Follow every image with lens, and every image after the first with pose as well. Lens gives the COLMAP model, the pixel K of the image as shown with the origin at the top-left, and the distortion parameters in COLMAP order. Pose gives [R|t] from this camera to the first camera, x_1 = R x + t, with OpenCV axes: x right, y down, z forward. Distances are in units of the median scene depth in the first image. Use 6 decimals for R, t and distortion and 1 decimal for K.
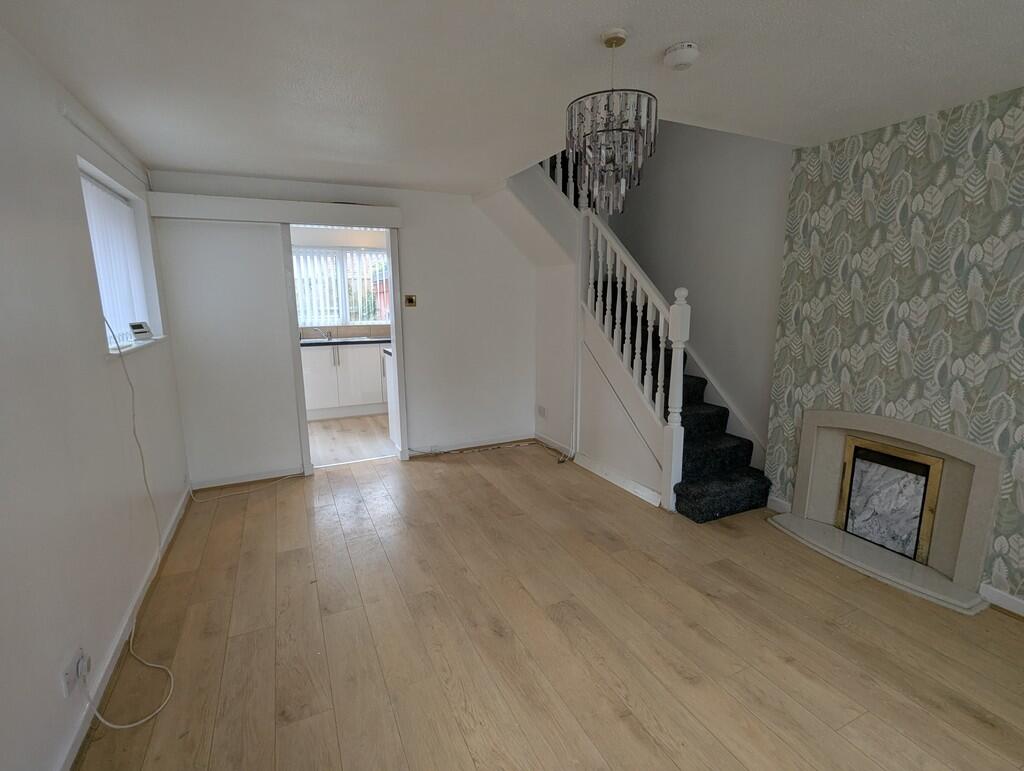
lens RADIAL K [[483.6, 0, 511.1], [0, 483.6, 383.6], [0, 0, 1]] dist [-0.000997, 0.000345]
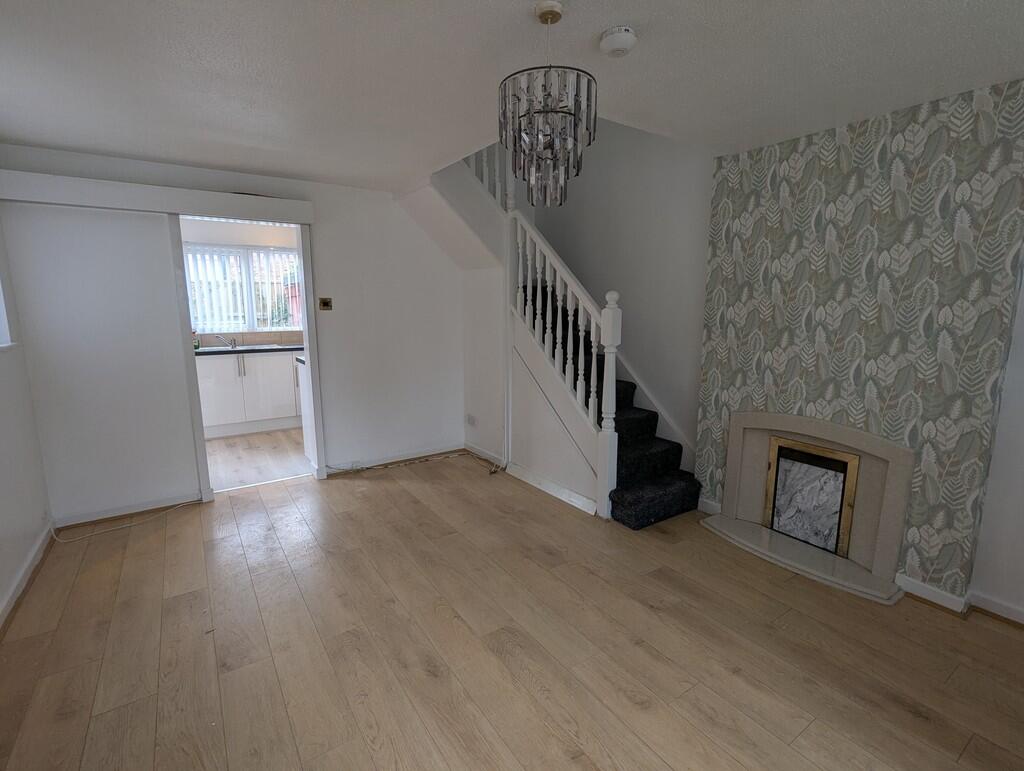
lens RADIAL K [[483.6, 0, 510.2], [0, 483.6, 383.8], [0, 0, 1]] dist [-0.000997, 0.000345]
pose [[0.988282, -0.018993, 0.151456, -0.007484], [0.021213, 0.999690, -0.013058, -0.001700], [-0.151161, 0.016118, 0.988378, 0.071870]]
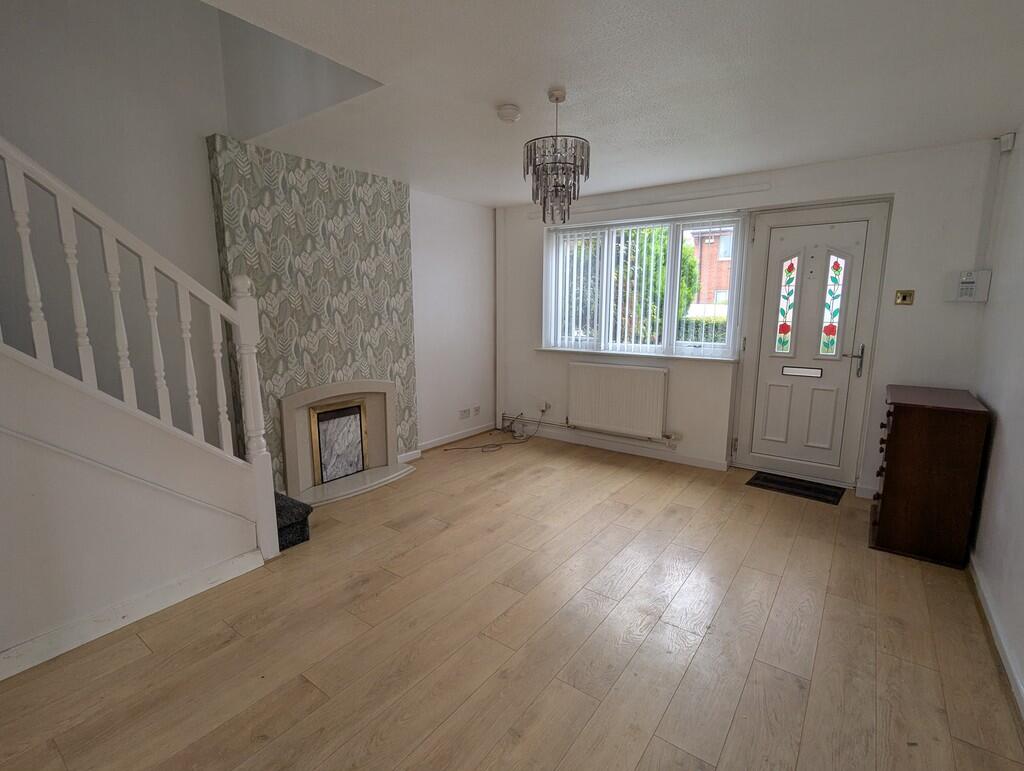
lens RADIAL K [[483.6, 0, 509.9], [0, 483.6, 383.7], [0, 0, 1]] dist [-0.000997, 0.000345]
pose [[-0.466667, -0.137759, 0.873639, -0.630904], [0.165423, 0.956768, 0.239230, -0.169098], [-0.868825, 0.256161, -0.423703, 1.153178]]
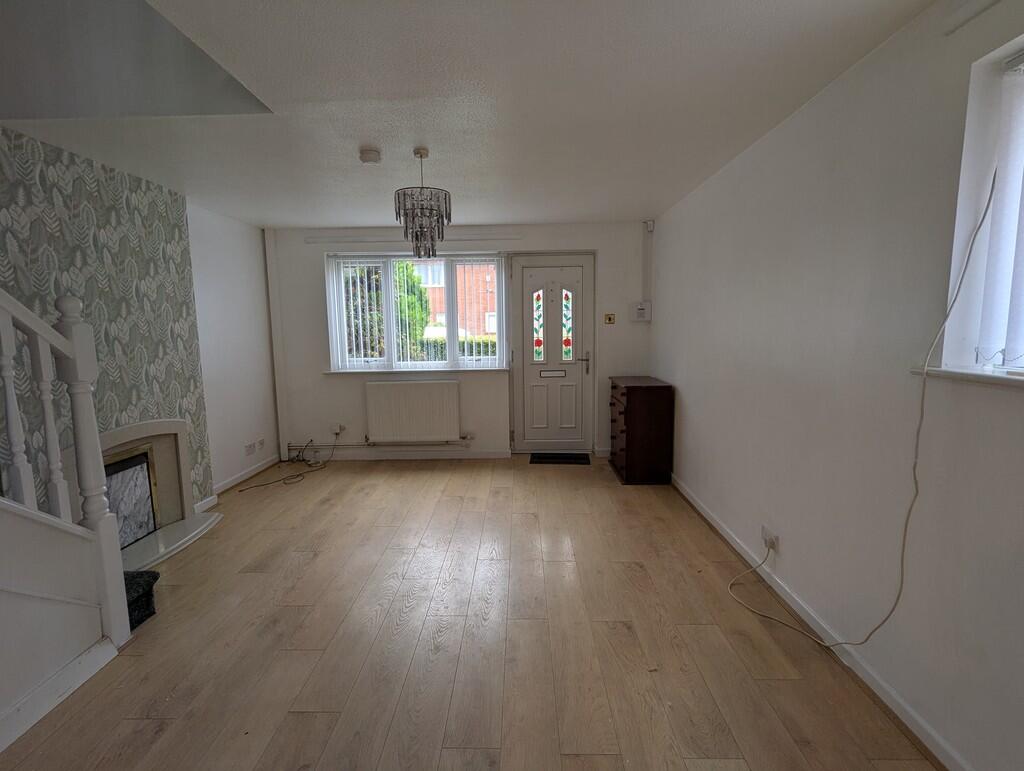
lens RADIAL K [[483.6, 0, 505.2], [0, 483.6, 385.7], [0, 0, 1]] dist [-0.000997, 0.000345]
pose [[-0.889396, -0.036381, 0.455687, -0.498561], [0.105196, 0.953788, 0.281465, -0.235999], [-0.444869, 0.298271, -0.844468, 1.510384]]
